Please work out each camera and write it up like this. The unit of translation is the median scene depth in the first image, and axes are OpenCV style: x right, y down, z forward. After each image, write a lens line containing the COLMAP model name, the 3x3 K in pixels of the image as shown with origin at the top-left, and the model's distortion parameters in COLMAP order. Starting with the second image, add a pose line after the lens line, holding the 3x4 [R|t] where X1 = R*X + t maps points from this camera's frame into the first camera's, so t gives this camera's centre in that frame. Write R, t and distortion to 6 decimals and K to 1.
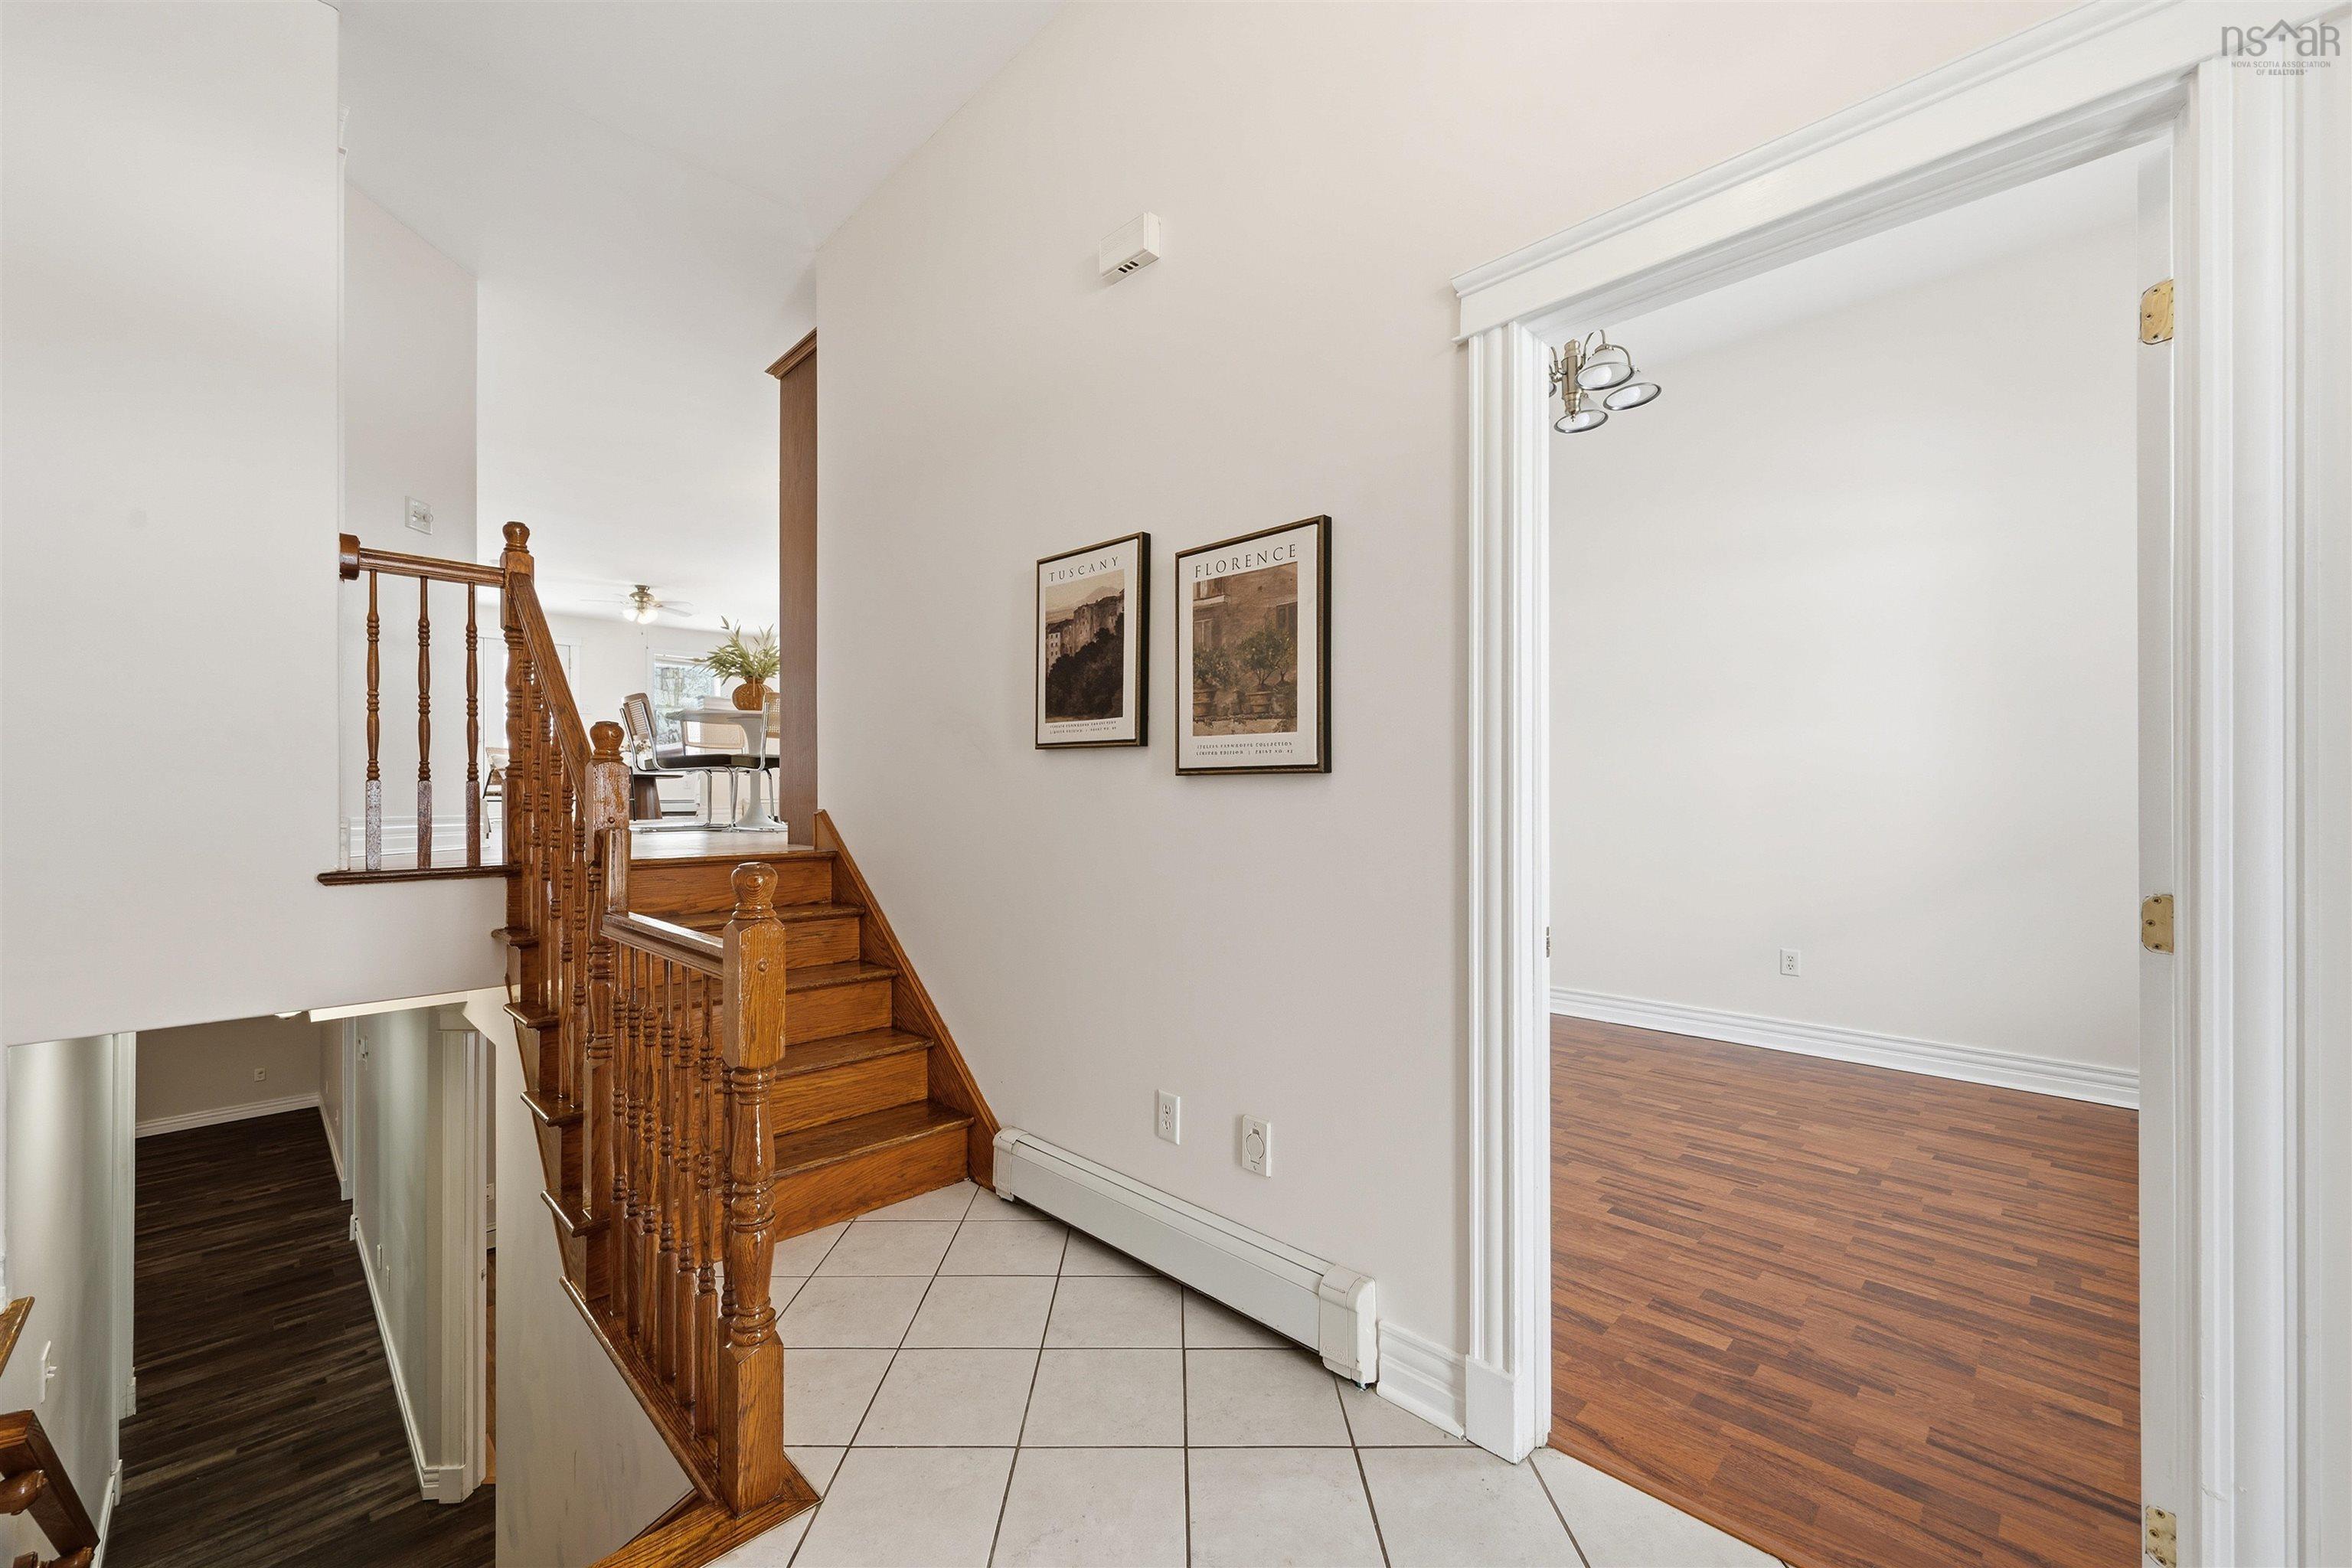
lens RADIAL K [[935.3, 0, 1159.9], [0, 935.3, 791.5], [0, 0, 1]] dist [-0.002882, 0.000301]
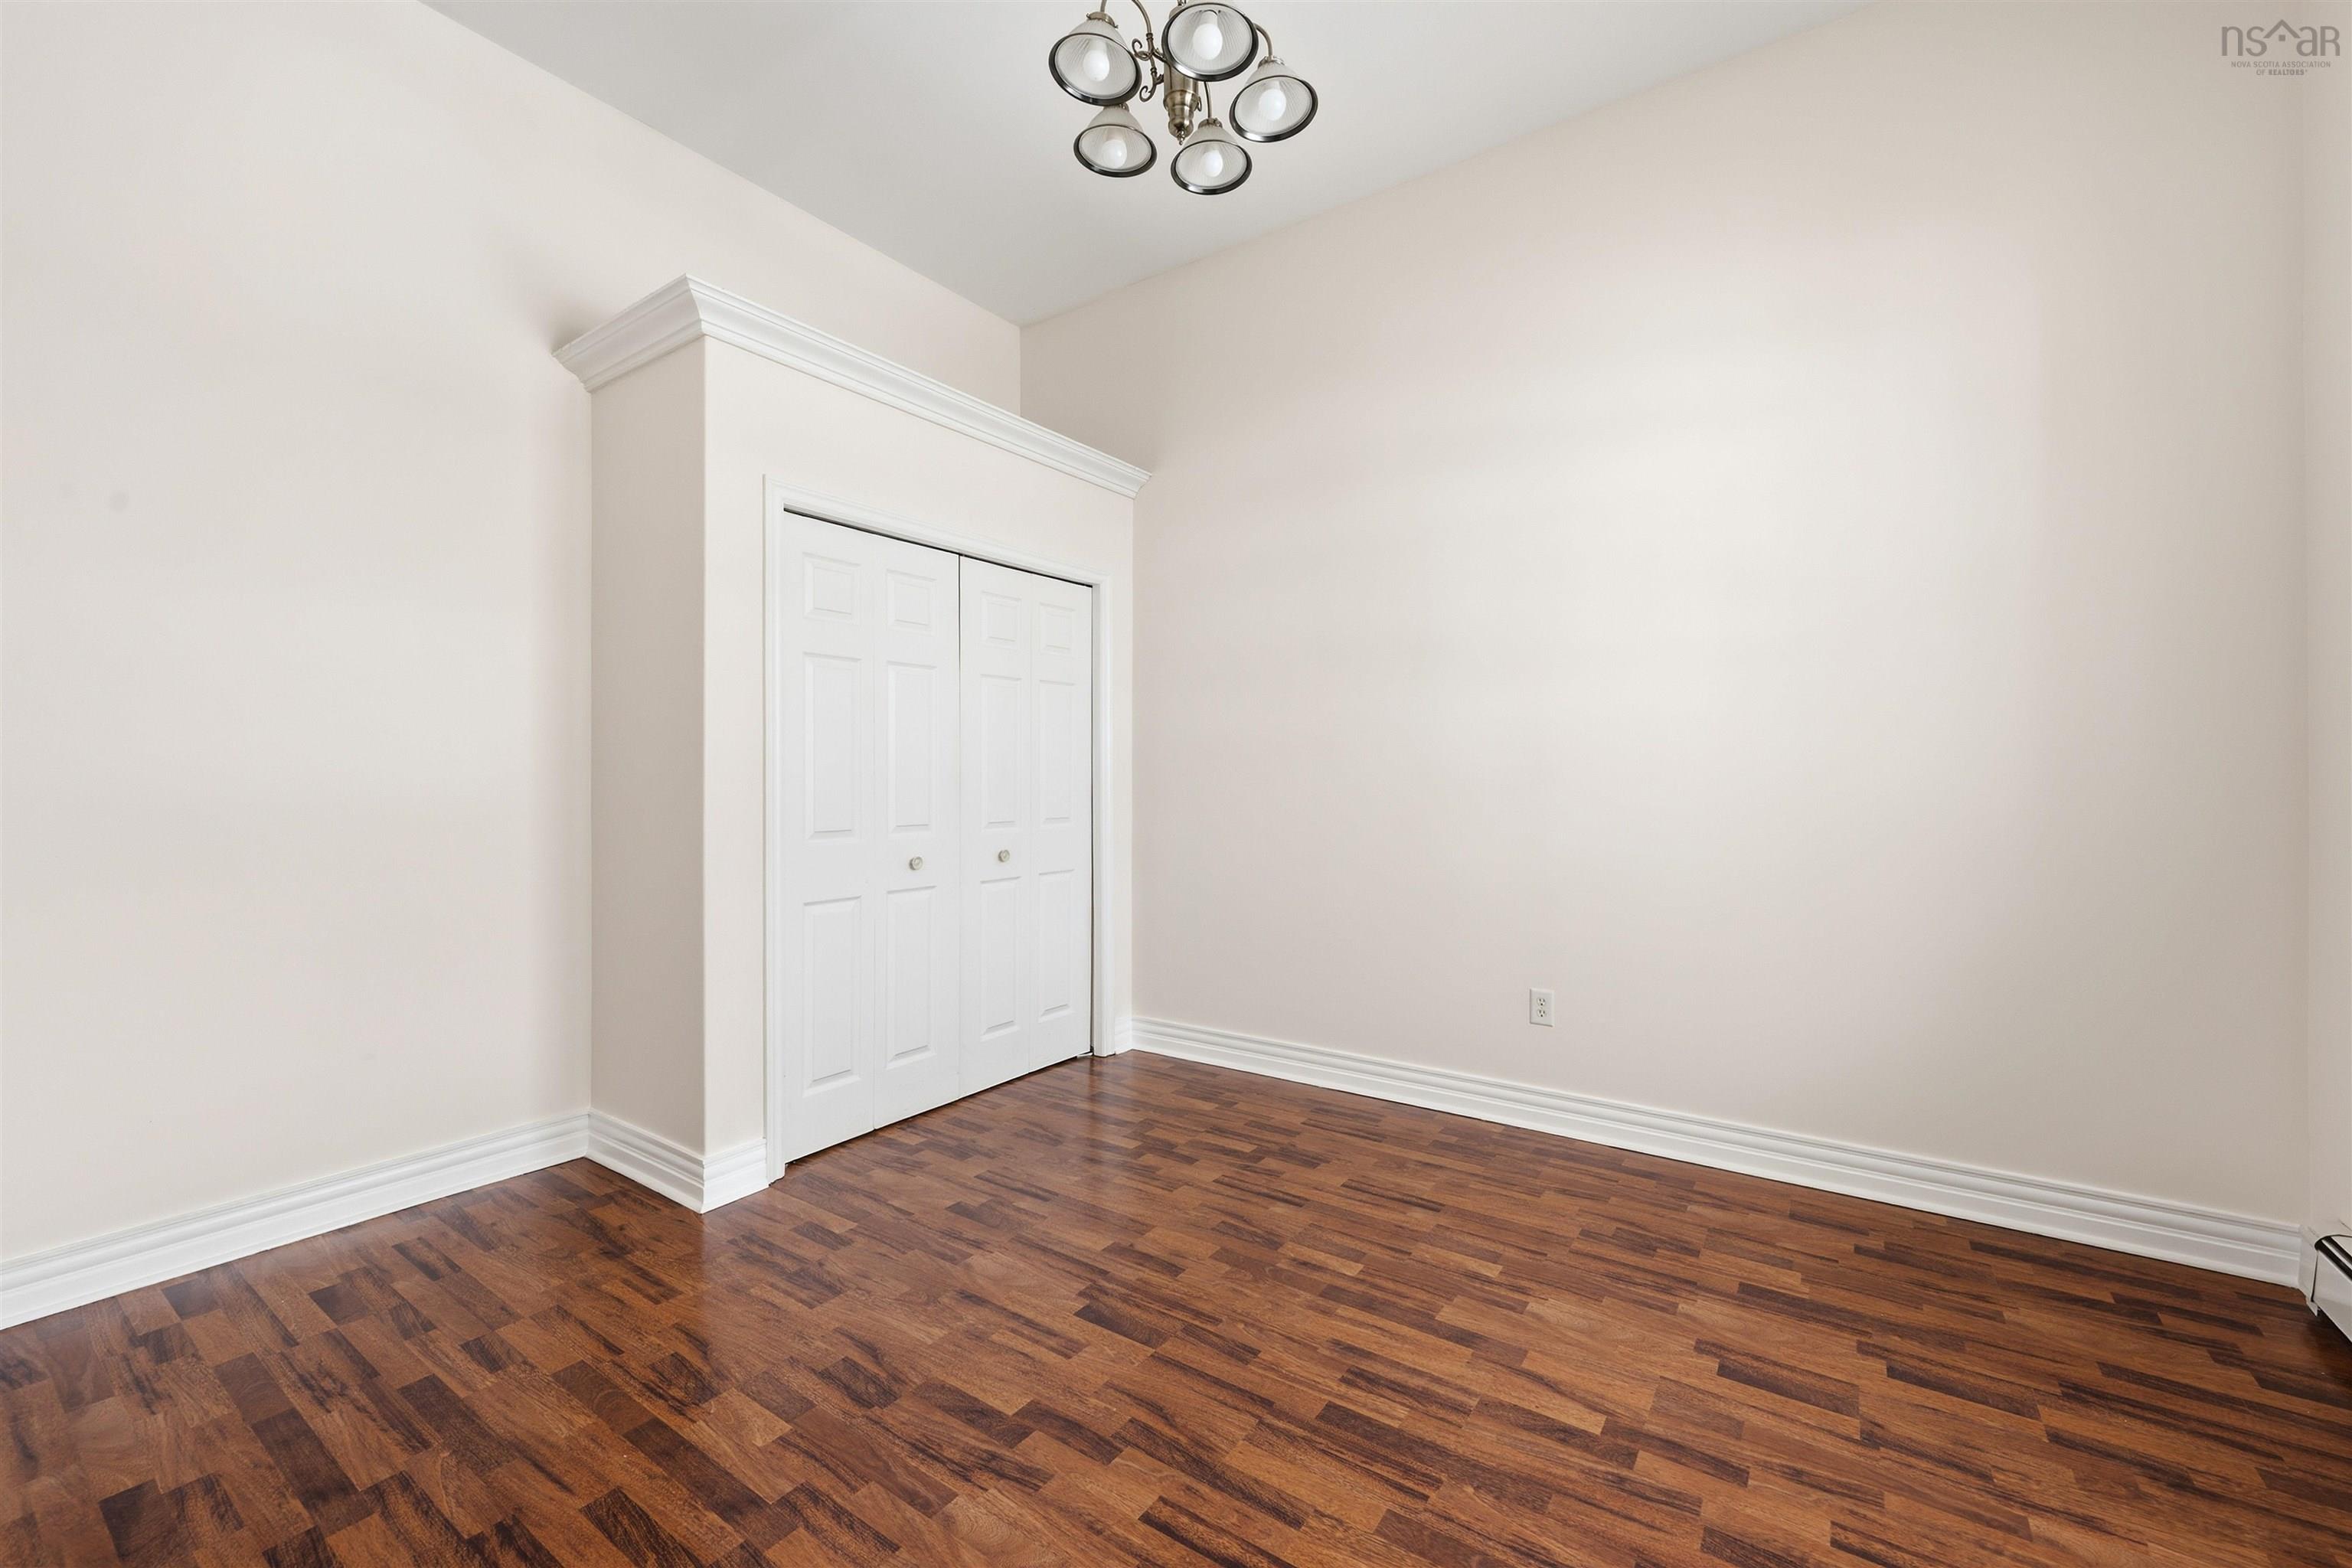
lens RADIAL K [[935.3, 0, 1173.4], [0, 935.3, 778.9], [0, 0, 1]] dist [-0.002882, 0.000301]
pose [[0.986081, 0.002060, 0.166255, 0.339239], [-0.002726, 0.999989, 0.003781, 0.004360], [-0.166245, -0.004182, 0.986076, 0.415367]]
